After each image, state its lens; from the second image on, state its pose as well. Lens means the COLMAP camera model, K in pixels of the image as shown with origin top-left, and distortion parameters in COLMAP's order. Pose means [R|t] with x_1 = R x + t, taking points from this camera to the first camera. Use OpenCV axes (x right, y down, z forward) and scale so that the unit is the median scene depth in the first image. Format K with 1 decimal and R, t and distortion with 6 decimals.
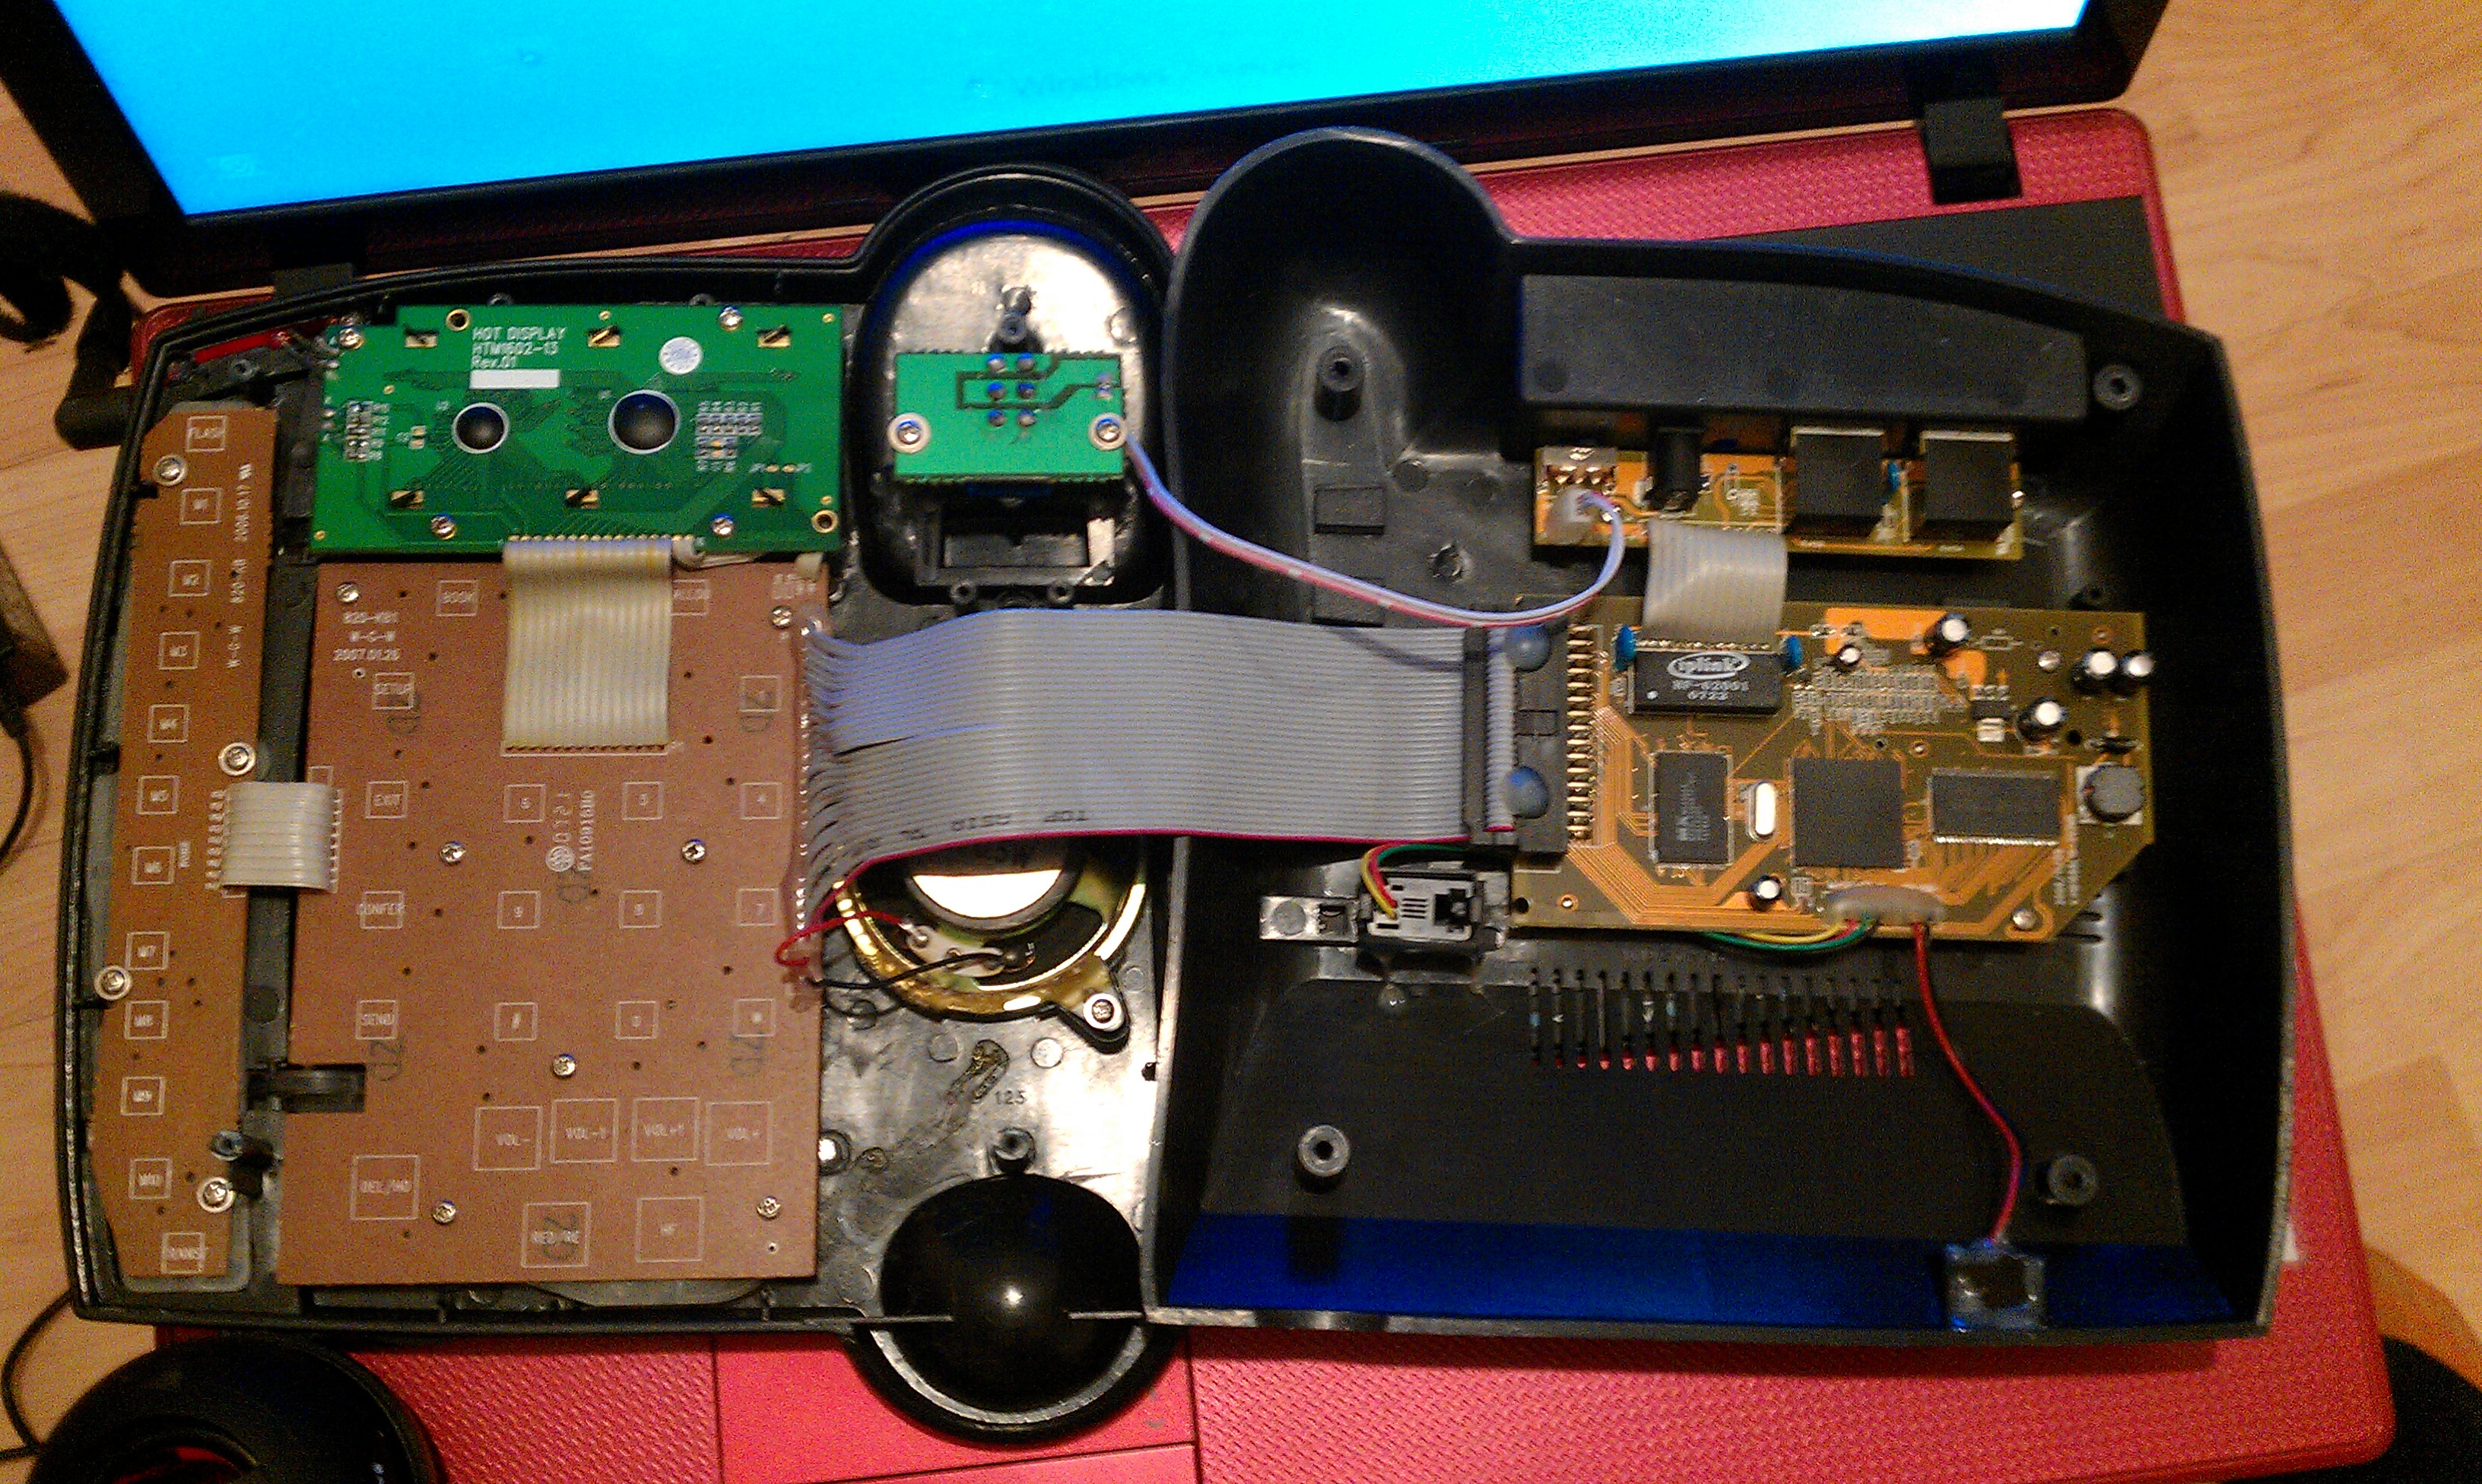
lens RADIAL K [[2786.0, 0, 1215.0], [0, 2786.0, 729.9], [0, 0, 1]] dist [0.013372, 0.000000]
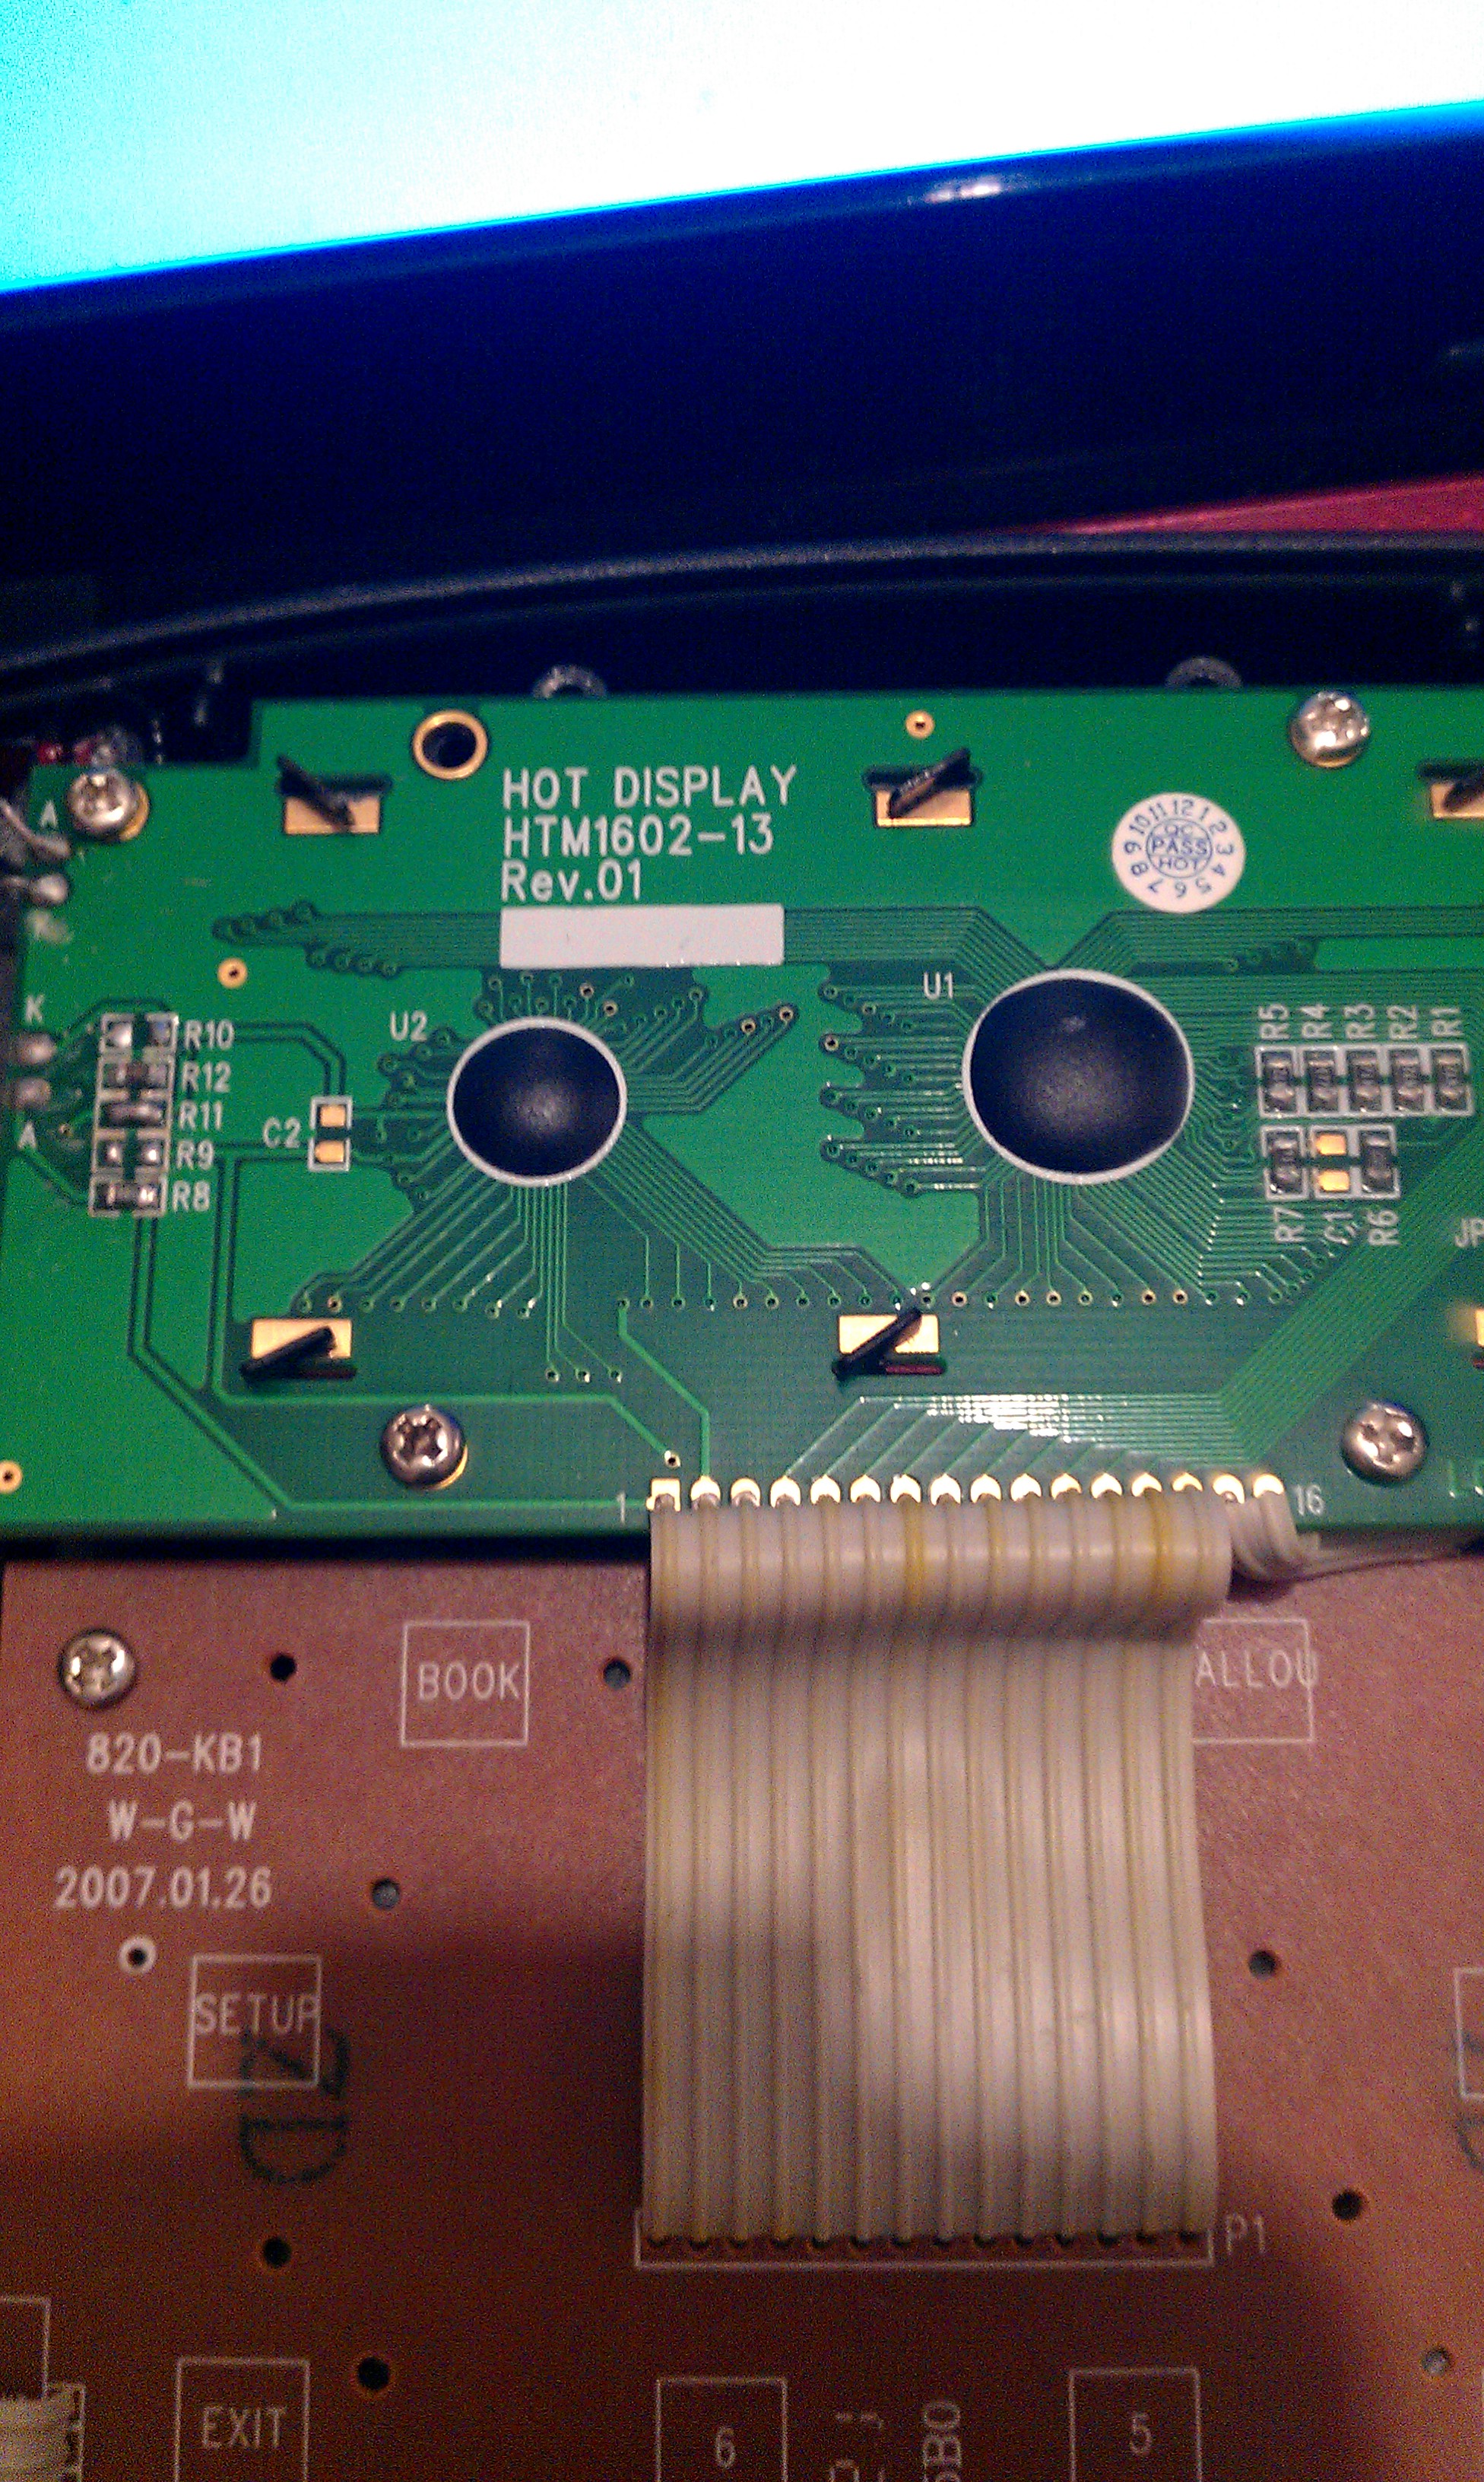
lens RADIAL K [[2786.0, 0, 760.6], [0, 2786.0, 1242.0], [0, 0, 1]] dist [0.013372, 0.000000]
pose [[0.998452, -0.002765, -0.055557, -0.221746], [0.002300, 0.999962, -0.008431, -0.090130], [0.055578, 0.008290, 0.998420, 0.700614]]
